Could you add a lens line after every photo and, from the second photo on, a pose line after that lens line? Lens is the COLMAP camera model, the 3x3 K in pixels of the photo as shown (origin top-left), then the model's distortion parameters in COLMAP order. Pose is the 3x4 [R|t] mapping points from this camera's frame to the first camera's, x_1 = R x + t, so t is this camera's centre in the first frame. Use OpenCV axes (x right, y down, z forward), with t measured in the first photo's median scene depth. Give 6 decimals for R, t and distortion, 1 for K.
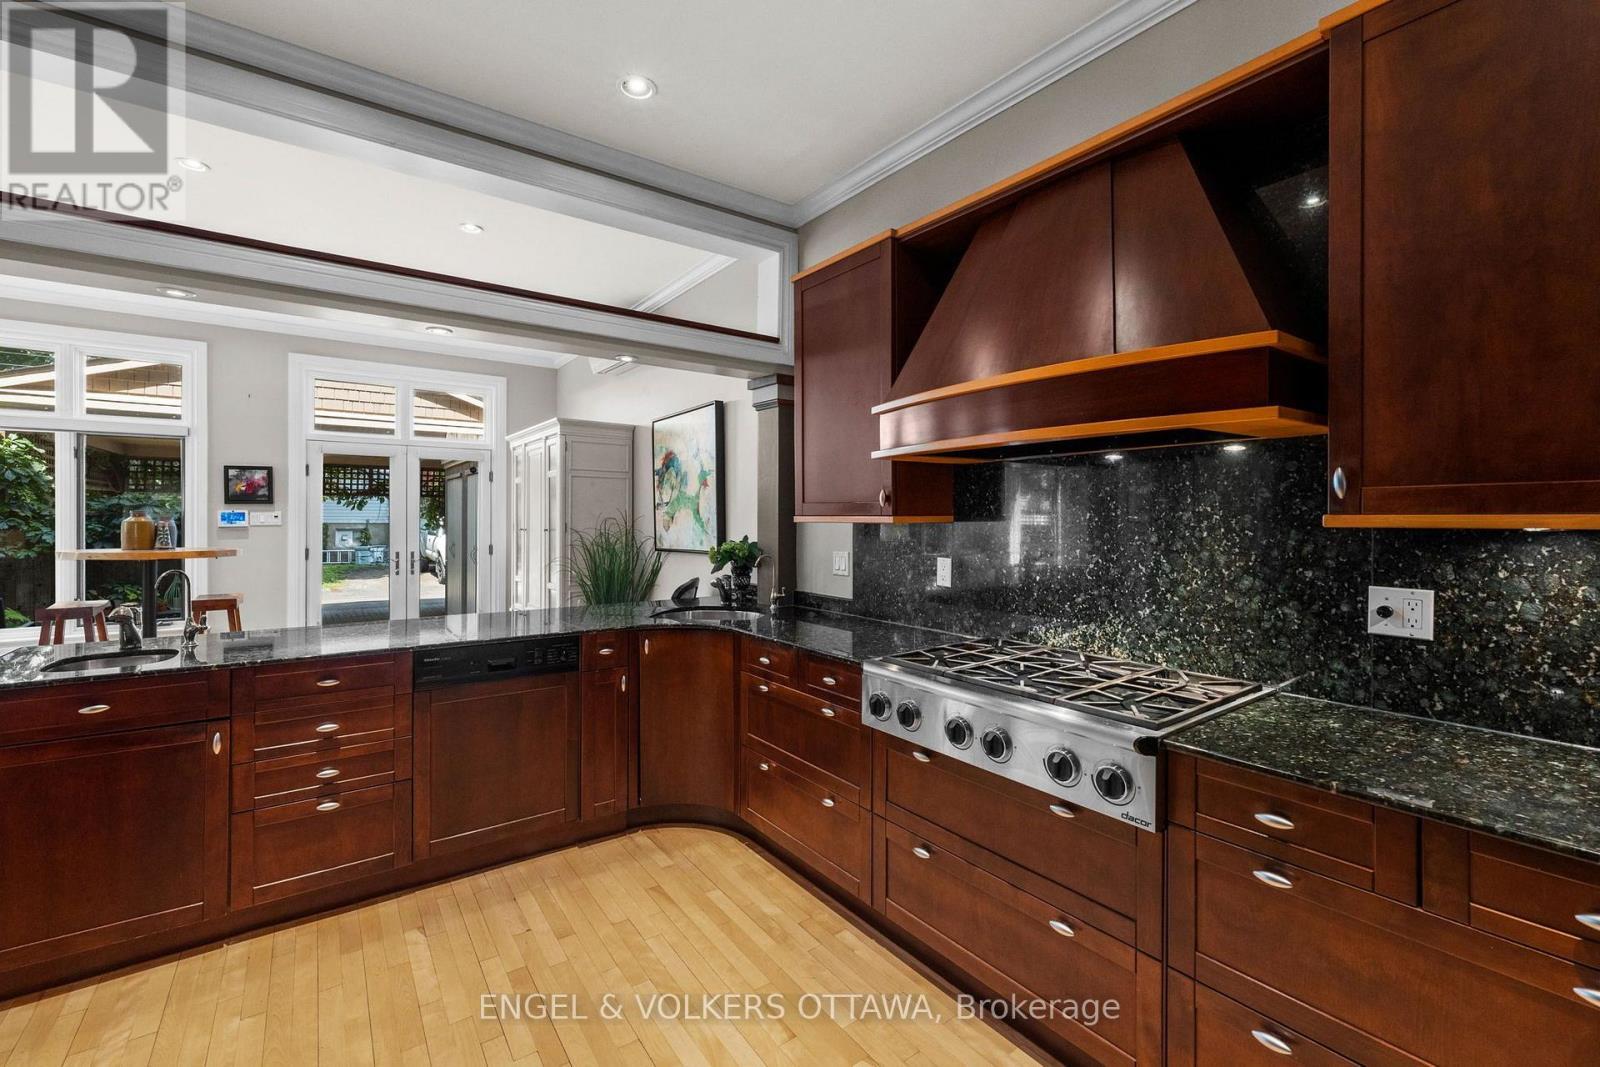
lens RADIAL K [[684.7, 0, 803.0], [0, 684.7, 520.2], [0, 0, 1]] dist [0.009427, -0.000266]
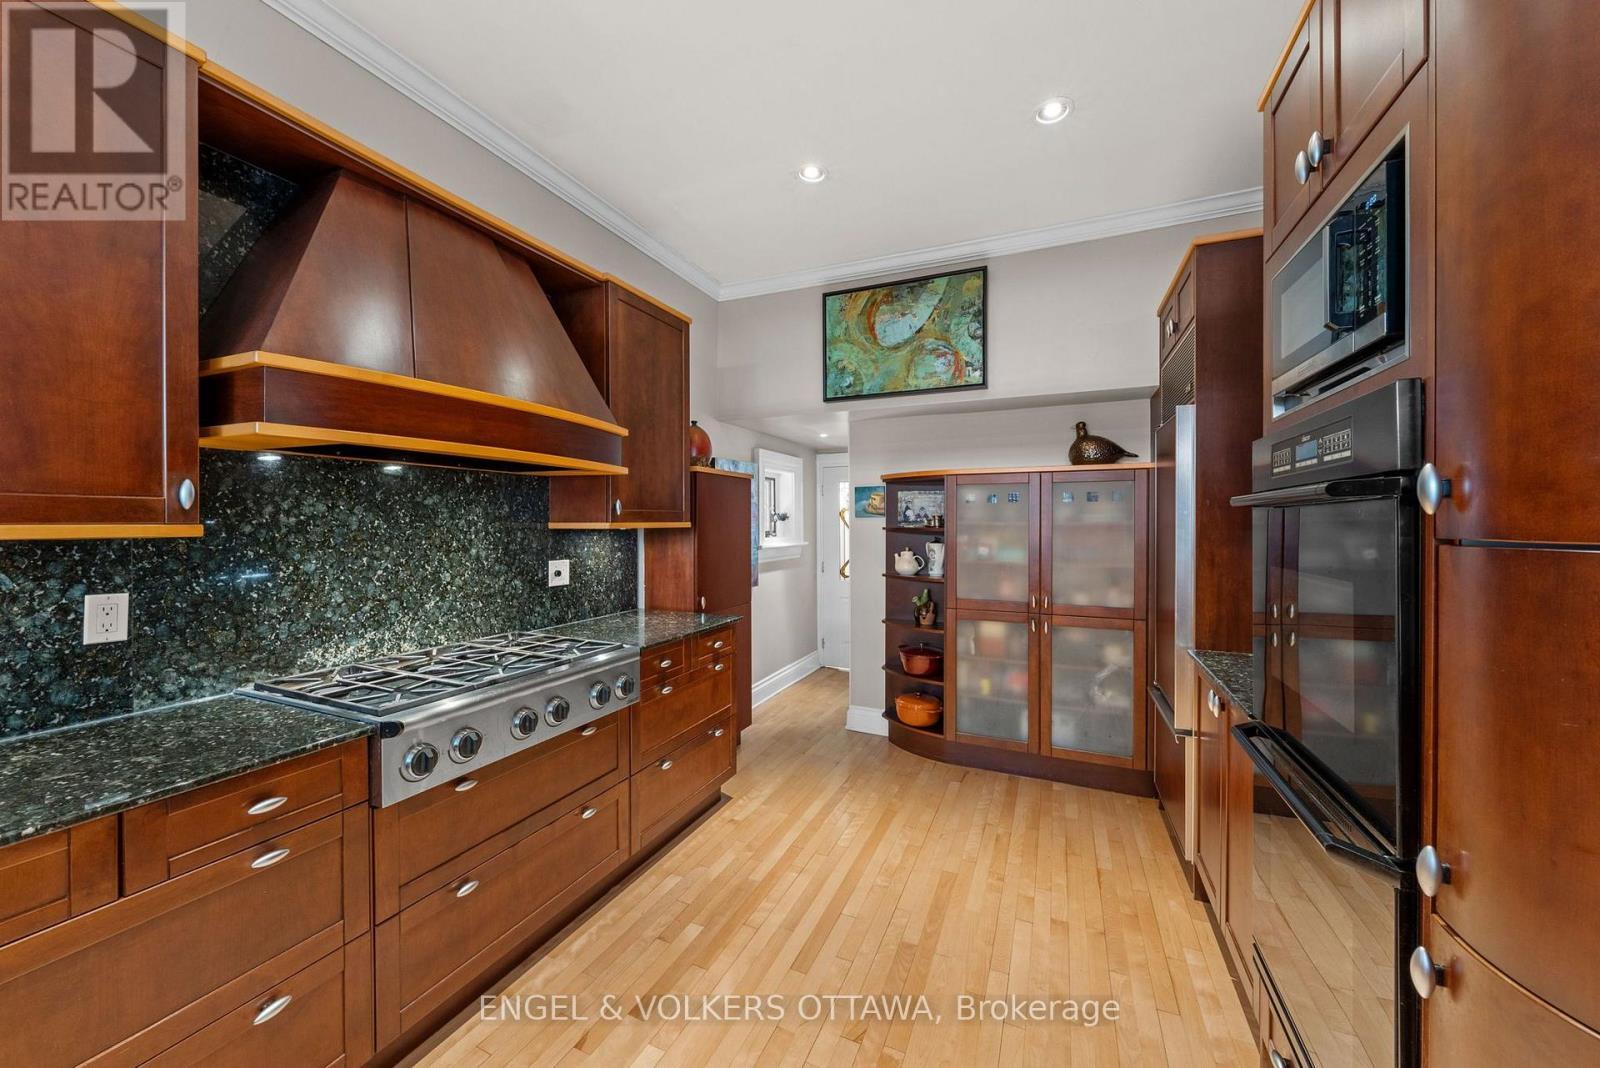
lens RADIAL K [[594.7, 0, 799.0], [0, 594.7, 527.5], [0, 0, 1]] dist [-0.000557, -0.000029]
pose [[-0.502564, -0.002276, 0.864537, -0.651038], [0.009925, 0.999915, 0.008403, -0.001205], [-0.864483, 0.012804, -0.502499, 0.889499]]
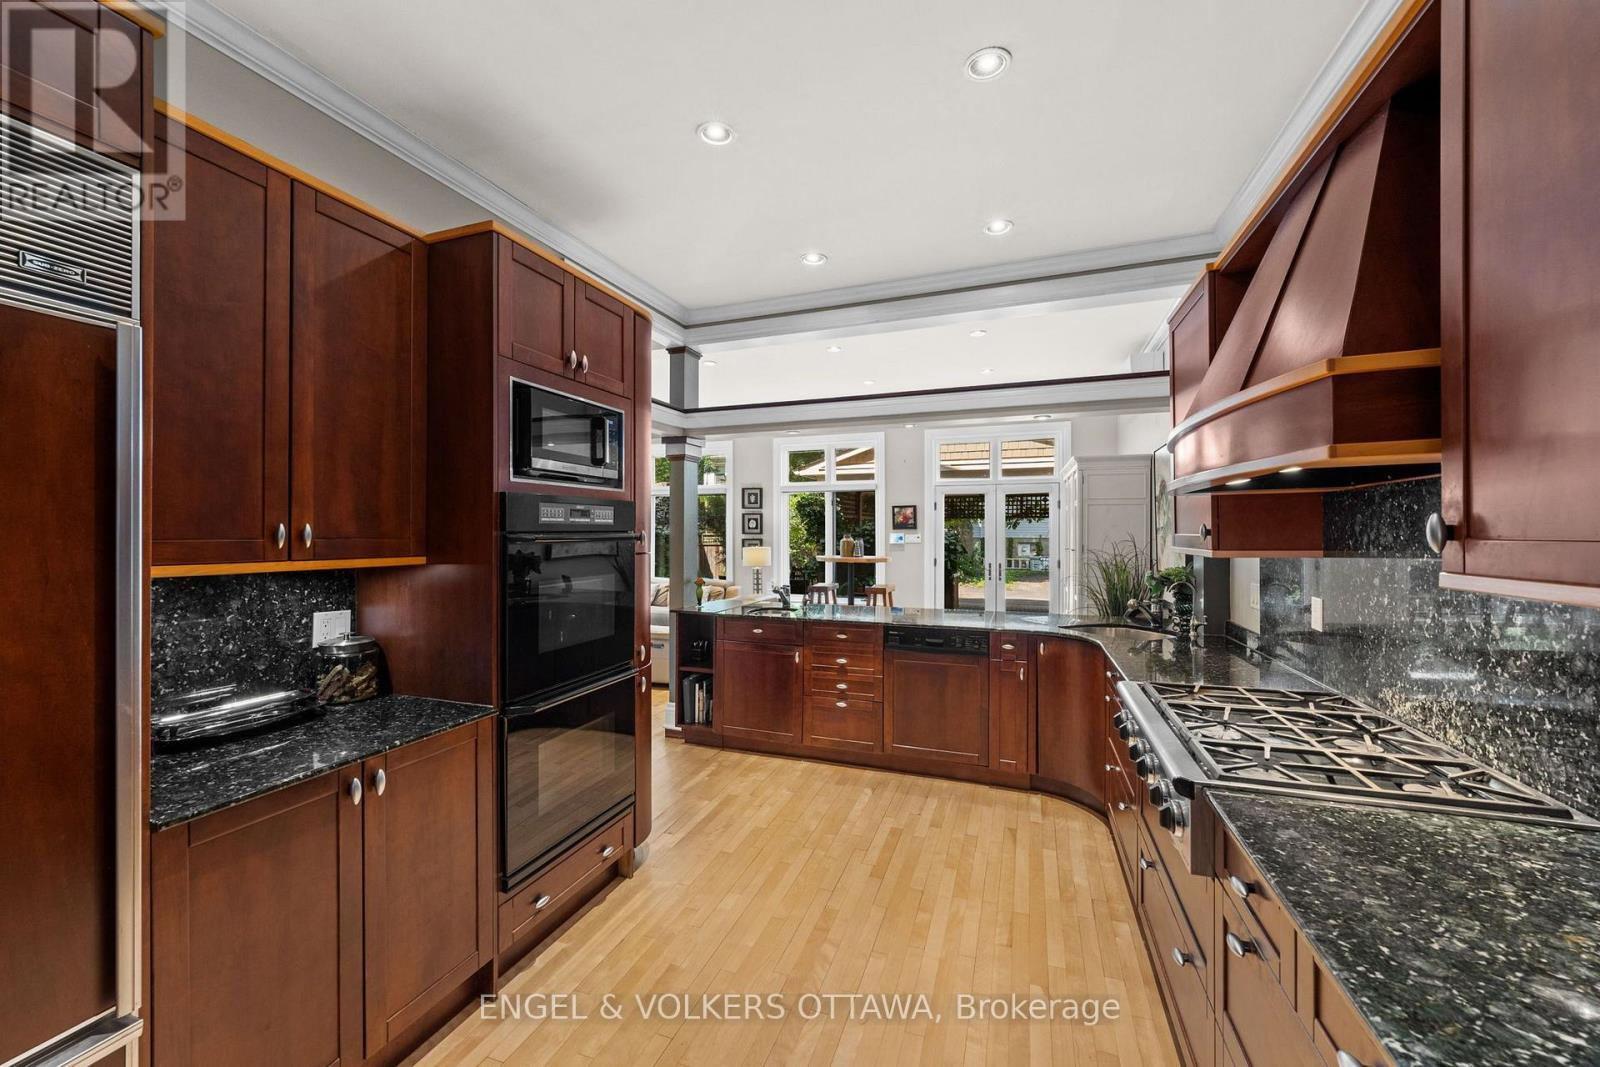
lens RADIAL K [[617.4, 0, 802.9], [0, 617.4, 531.8], [0, 0, 1]] dist [0.003435, 0.000197]
pose [[0.562769, -0.002351, -0.826611, 0.595302], [-0.000335, 0.999995, -0.003072, -0.032937], [0.826614, 0.002006, 0.562766, 0.003490]]
